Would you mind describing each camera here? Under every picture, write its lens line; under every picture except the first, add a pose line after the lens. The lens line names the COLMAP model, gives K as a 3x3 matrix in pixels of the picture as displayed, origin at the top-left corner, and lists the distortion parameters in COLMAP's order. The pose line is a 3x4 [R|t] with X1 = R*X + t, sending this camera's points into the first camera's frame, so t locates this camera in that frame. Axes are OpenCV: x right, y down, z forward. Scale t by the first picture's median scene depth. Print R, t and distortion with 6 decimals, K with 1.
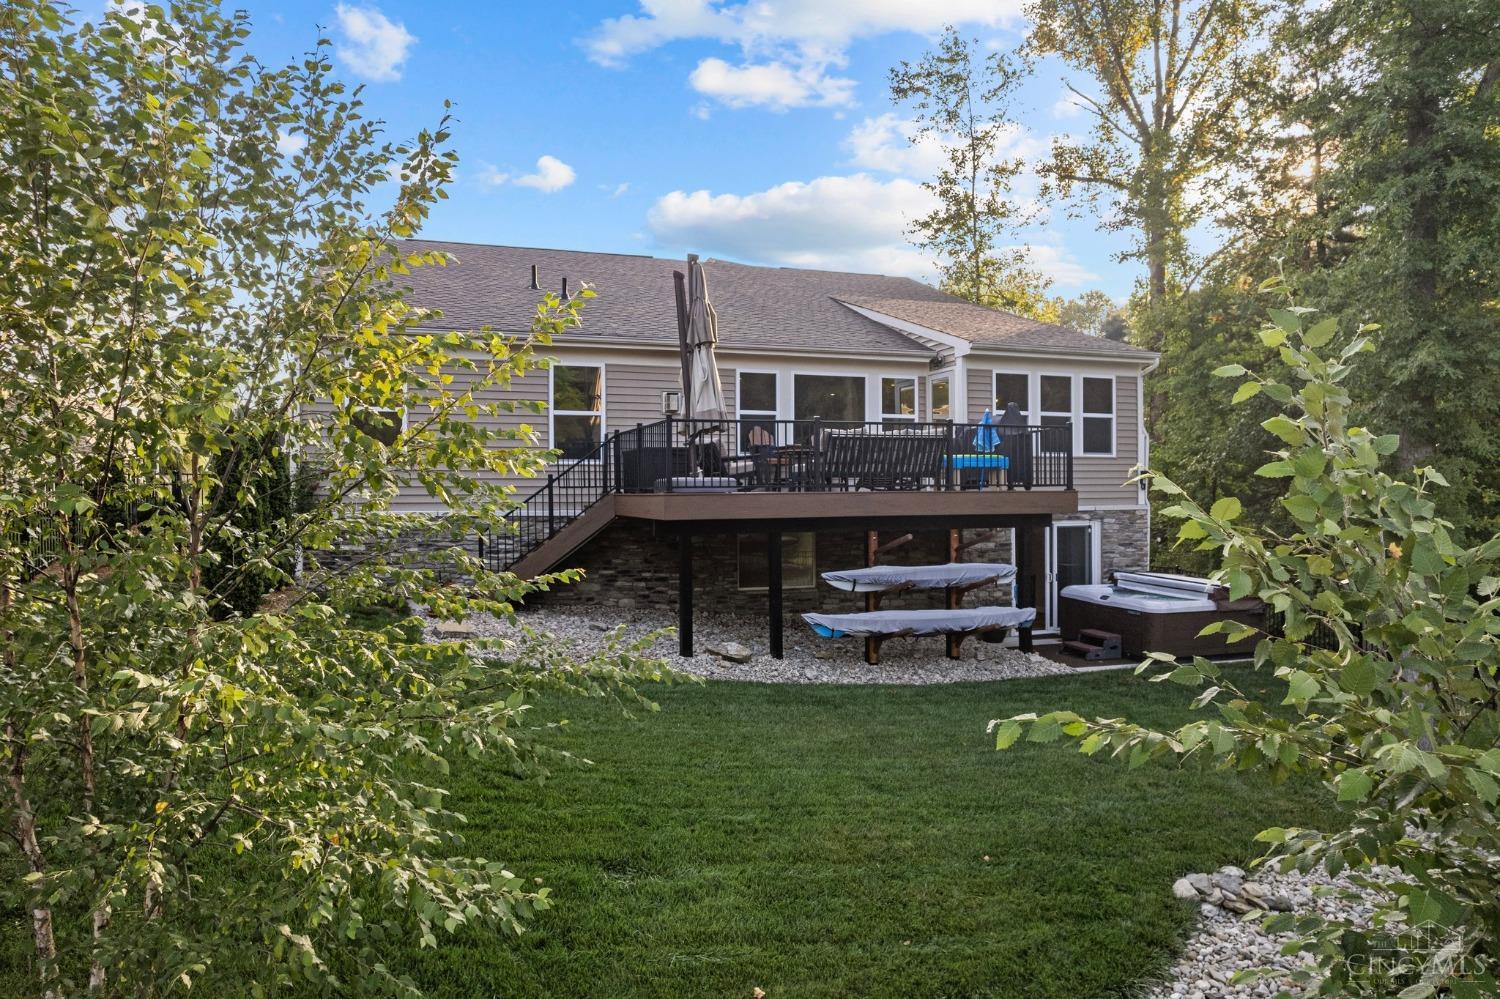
lens RADIAL K [[963.7, 0, 750.0], [0, 963.7, 499.5], [0, 0, 1]] dist [-0.076978, 0.067962]
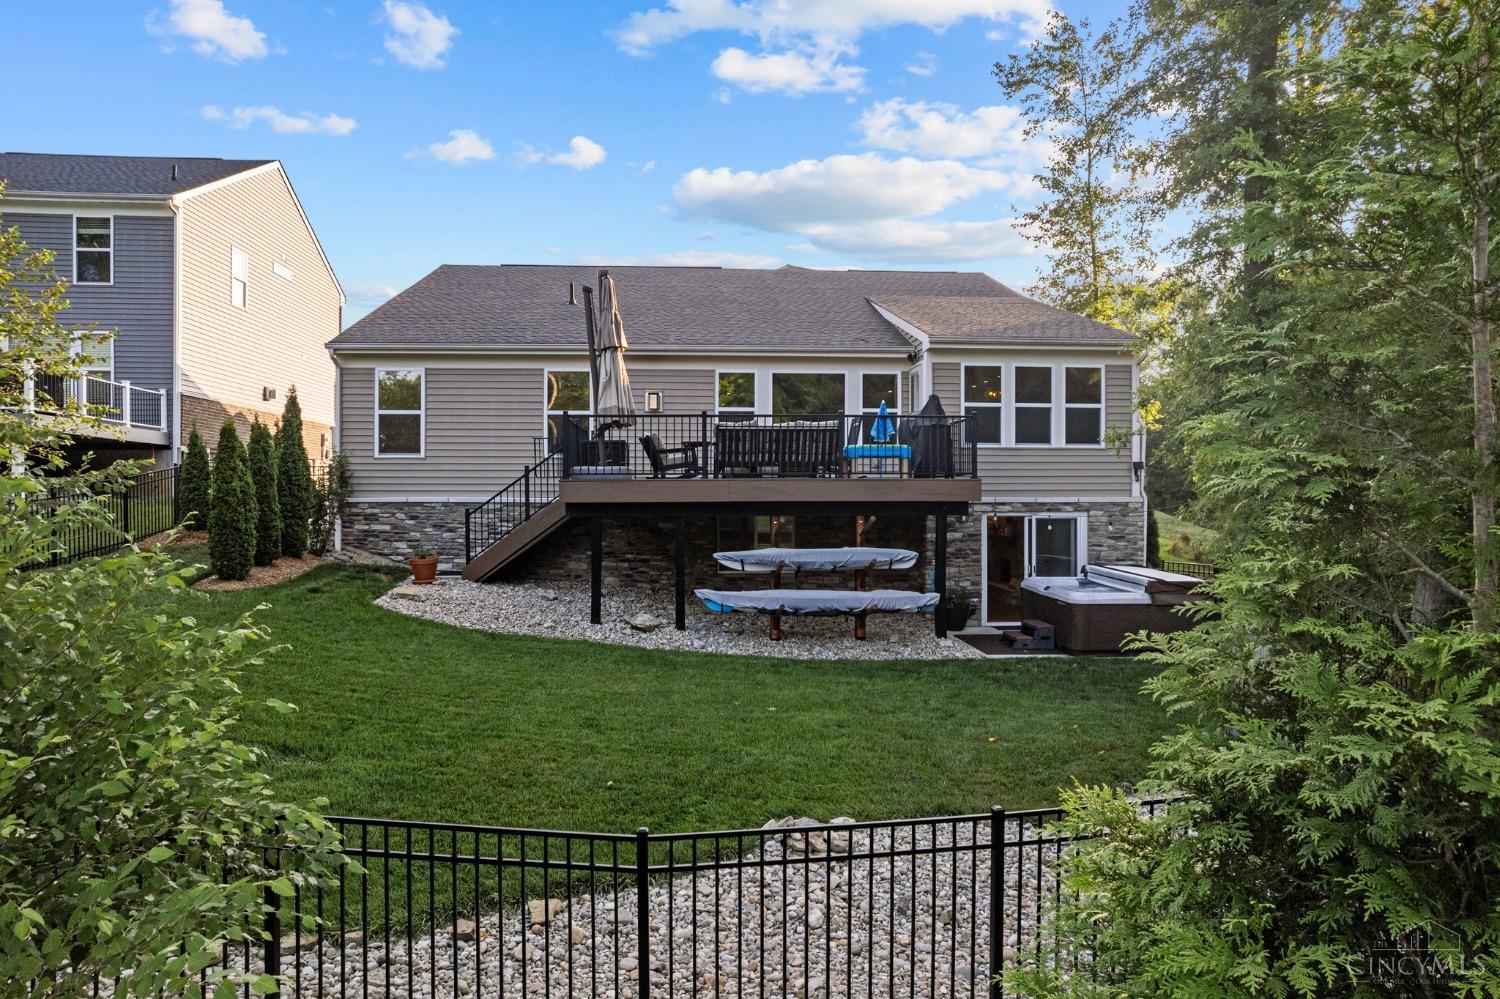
lens RADIAL K [[954.6, 0, 750.0], [0, 954.6, 499.5], [0, 0, 1]] dist [-0.059046, 0.048963]
pose [[0.964845, 0.004925, -0.262775, 0.317968], [-0.005812, 0.999980, -0.002597, 0.014313], [0.262756, 0.004033, 0.964854, -0.032457]]
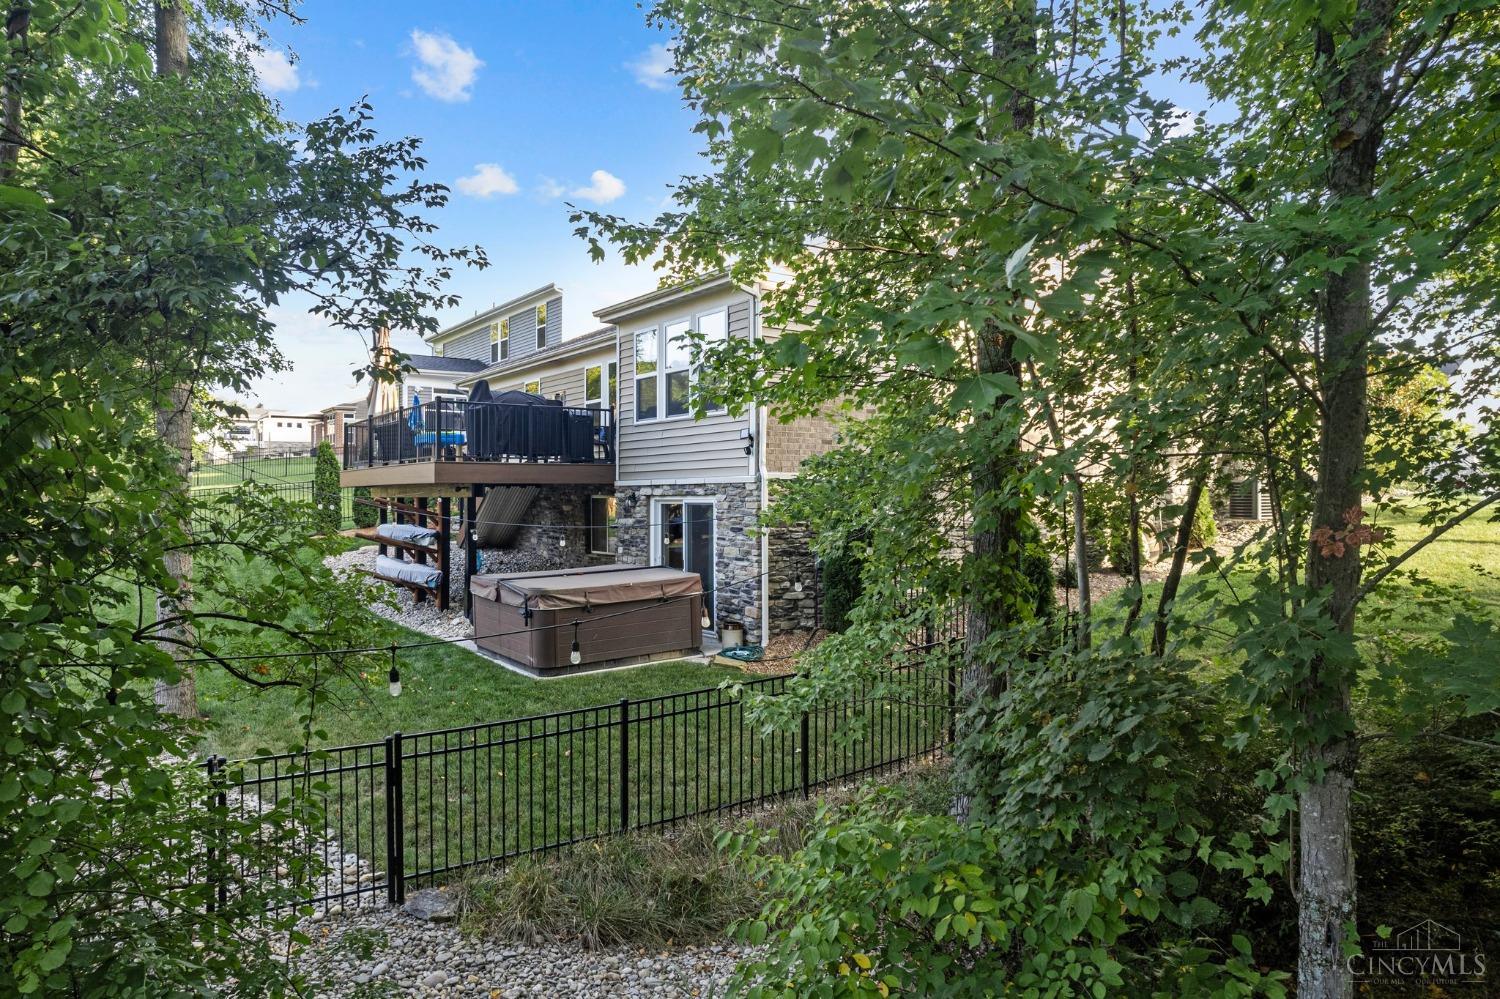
lens RADIAL K [[954.6, 0, 750.0], [0, 954.6, 499.5], [0, 0, 1]] dist [-0.059046, 0.048963]
pose [[0.287262, 0.008001, -0.957819, 1.225188], [-0.002400, 0.999968, 0.007633, 0.020084], [0.957849, 0.000107, 0.287272, 0.883269]]
